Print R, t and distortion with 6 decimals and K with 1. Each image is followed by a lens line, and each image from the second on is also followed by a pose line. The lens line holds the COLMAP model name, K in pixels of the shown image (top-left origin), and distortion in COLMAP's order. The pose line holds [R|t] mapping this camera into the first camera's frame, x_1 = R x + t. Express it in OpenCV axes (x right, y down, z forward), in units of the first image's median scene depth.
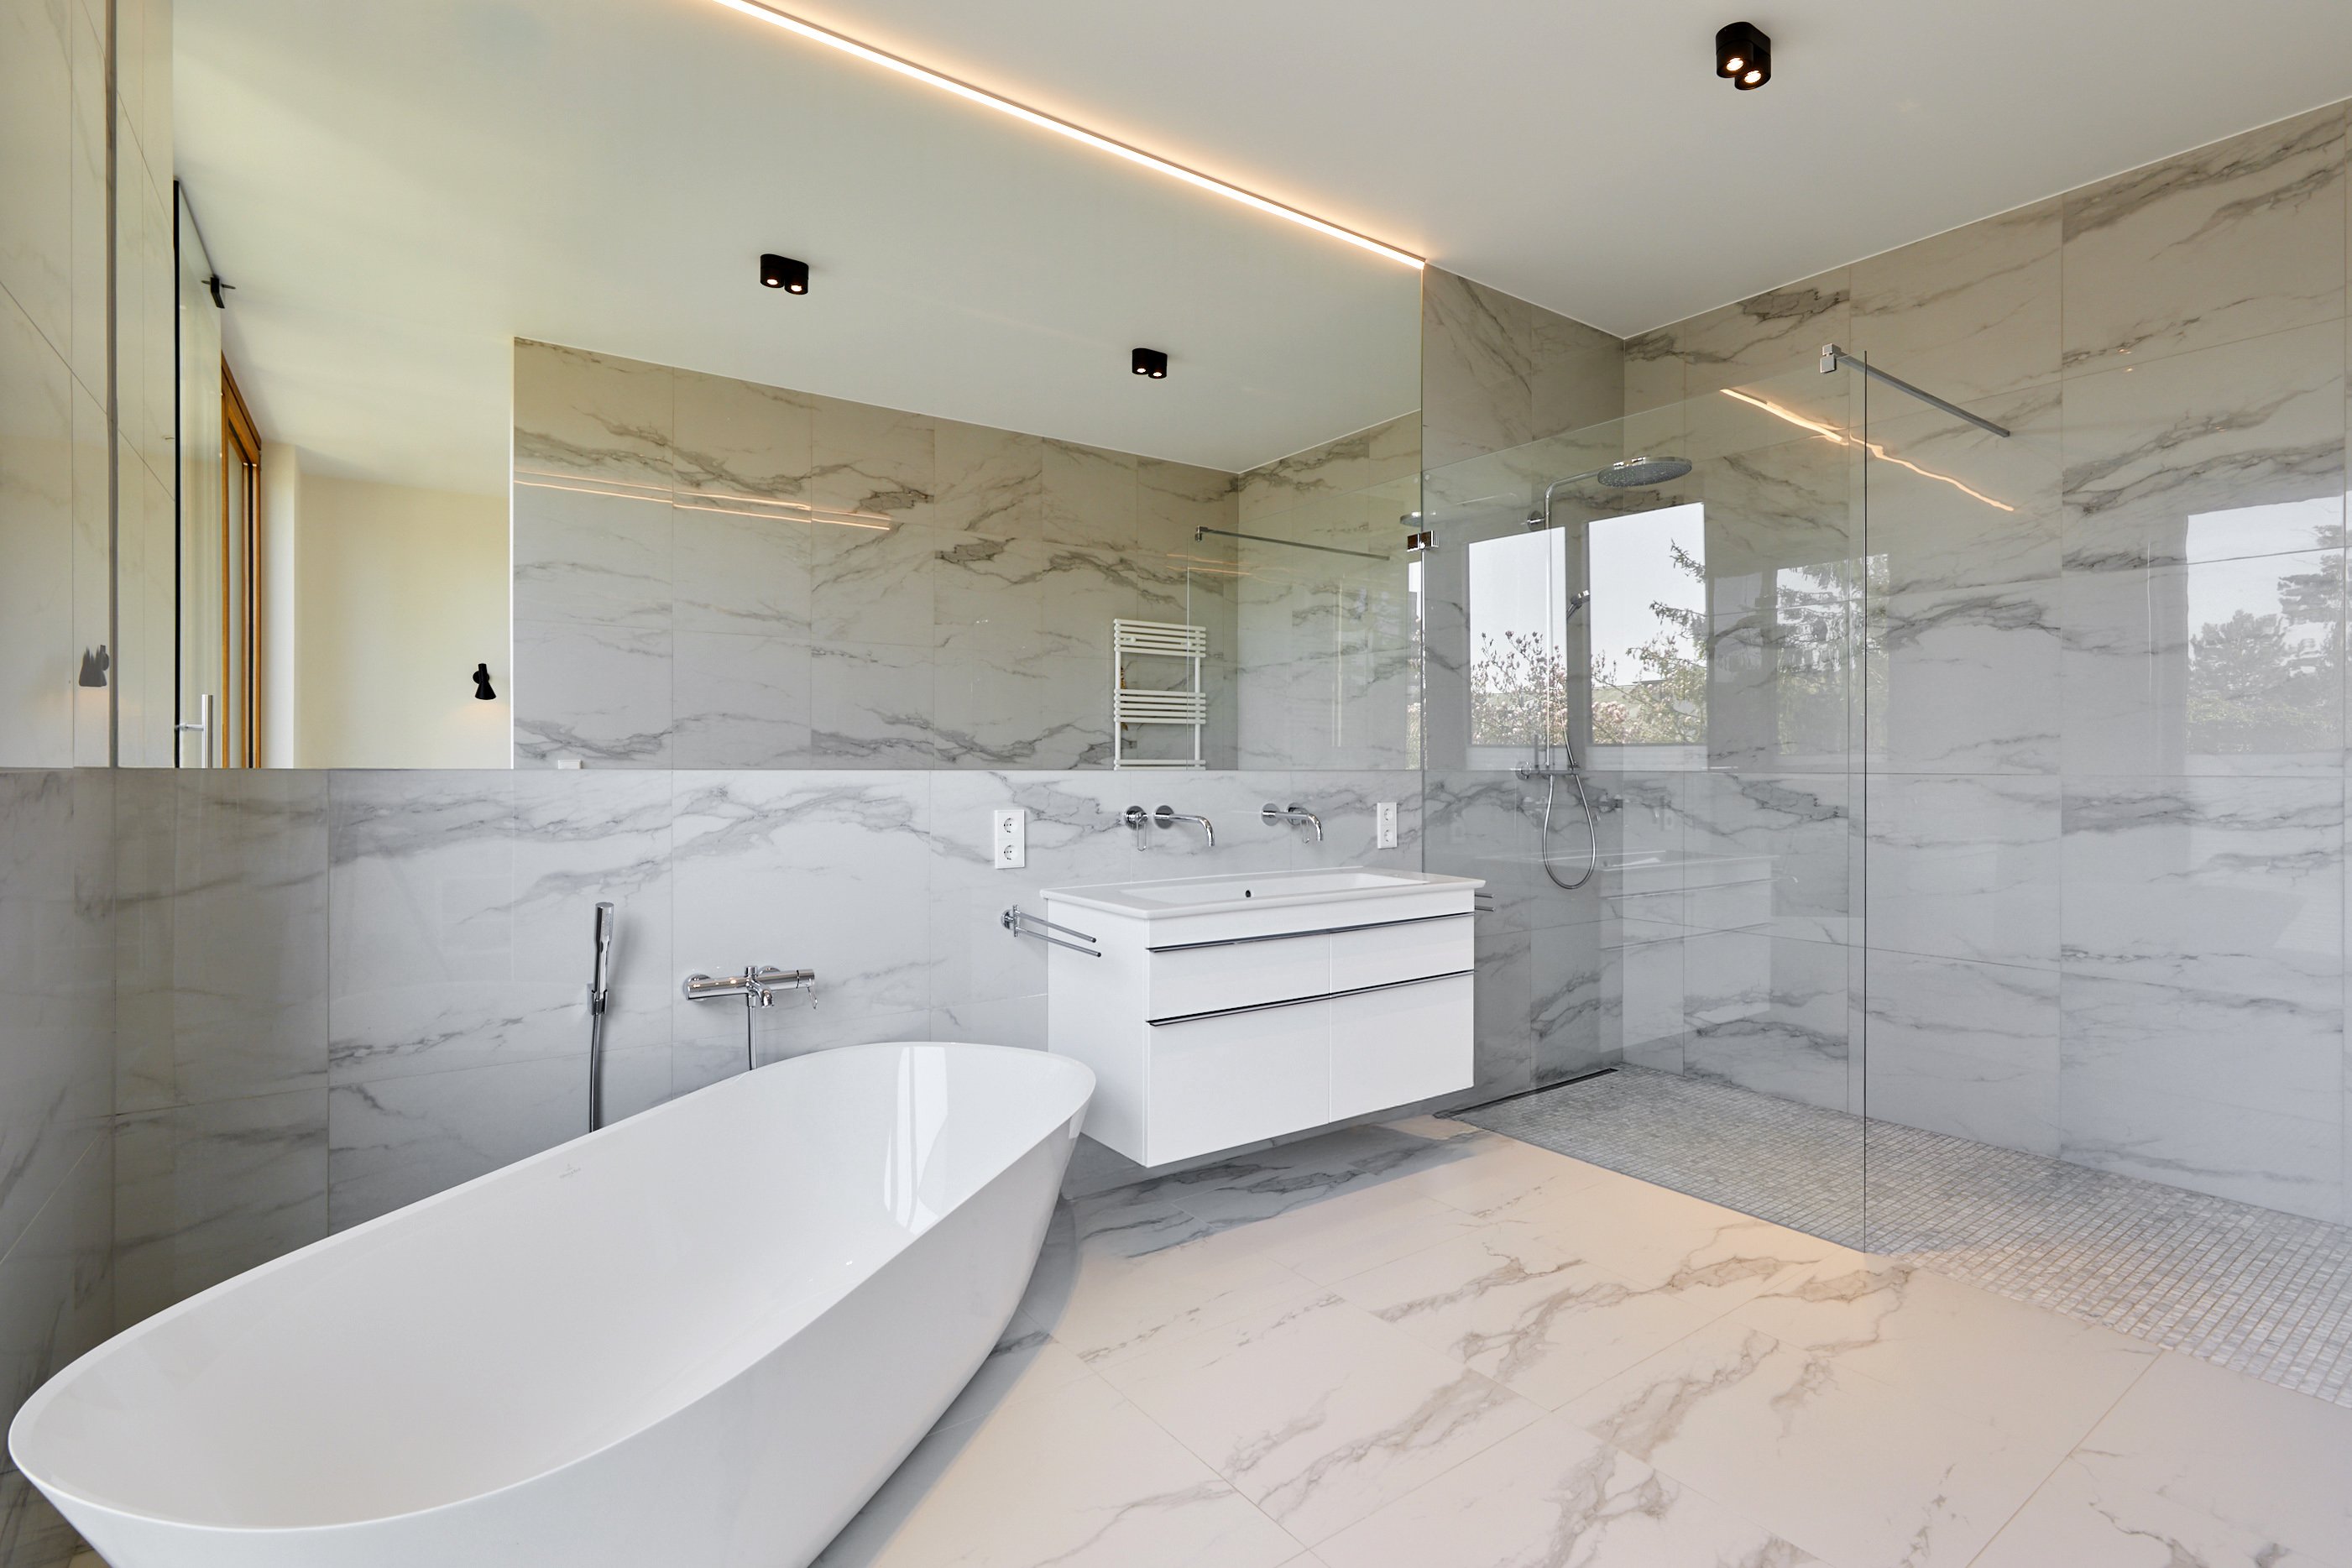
lens RADIAL K [[1150.8, 0, 1189.4], [0, 1150.8, 769.3], [0, 0, 1]] dist [0.001129, -0.000051]
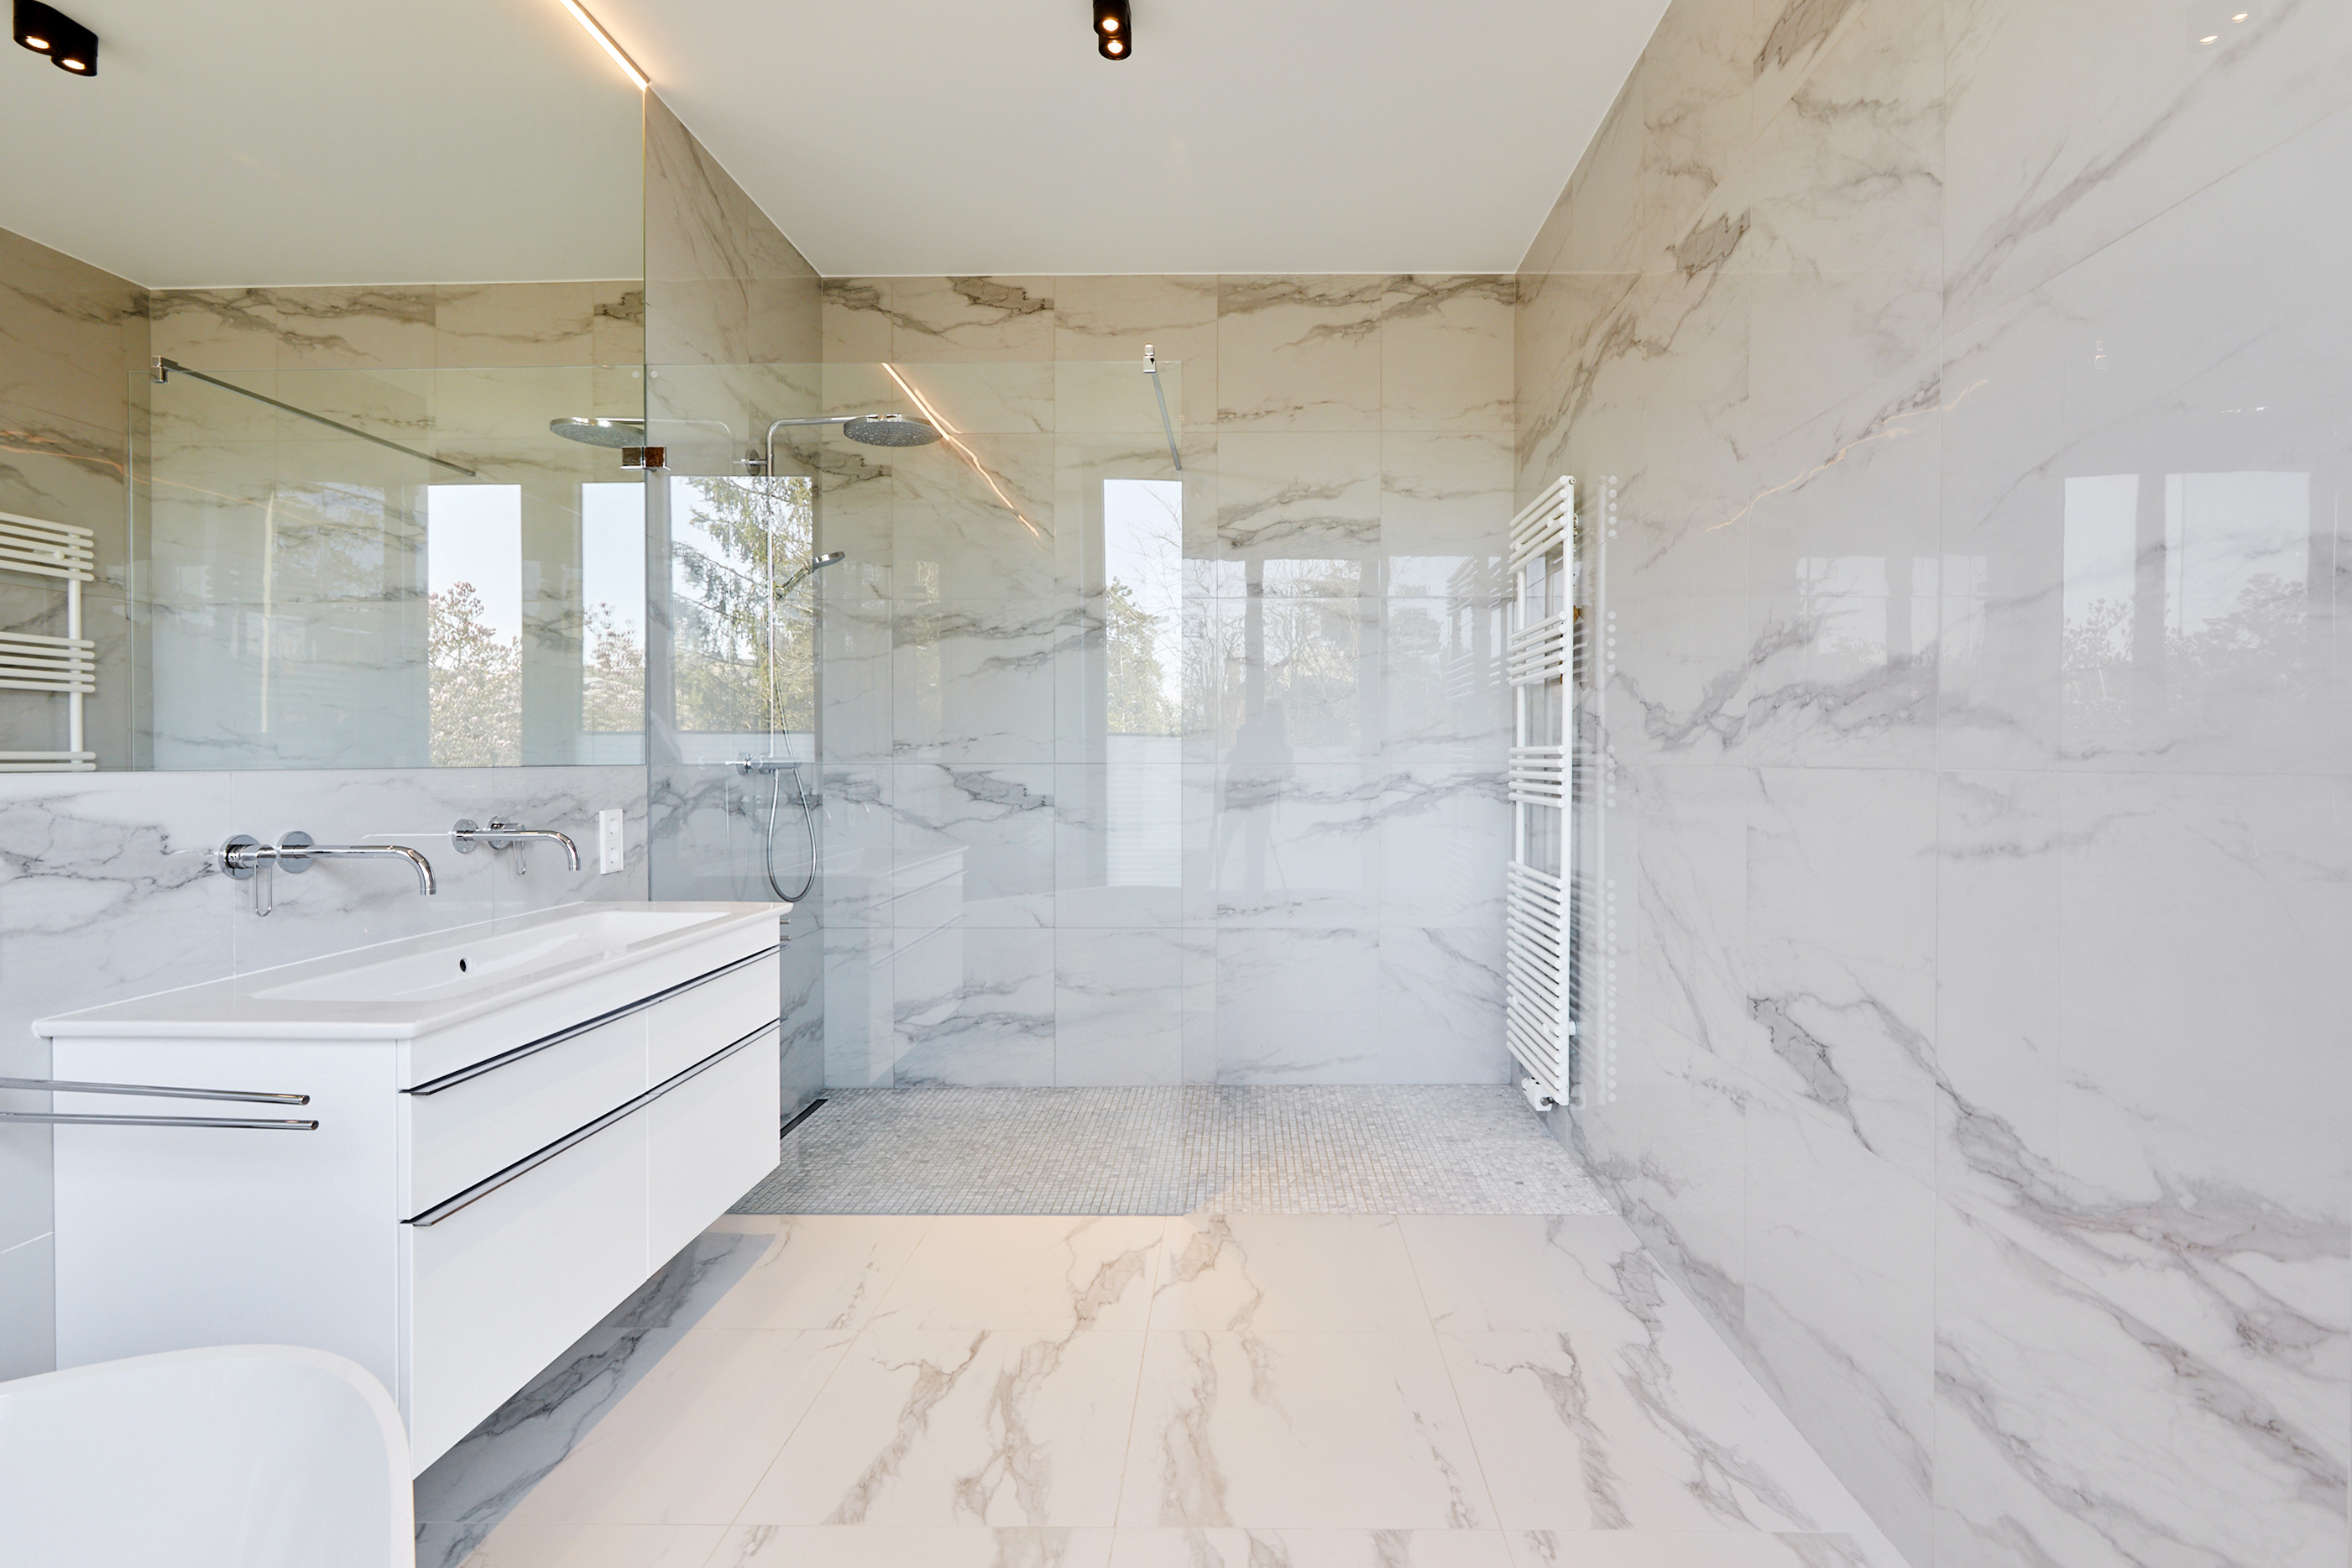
lens RADIAL K [[1150.8, 0, 1189.4], [0, 1150.8, 769.3], [0, 0, 1]] dist [0.001129, -0.000051]
pose [[0.595105, -0.013576, 0.803533, -0.209764], [0.006916, 0.999907, 0.011771, -0.002945], [-0.803618, -0.001448, 0.595144, 0.298307]]
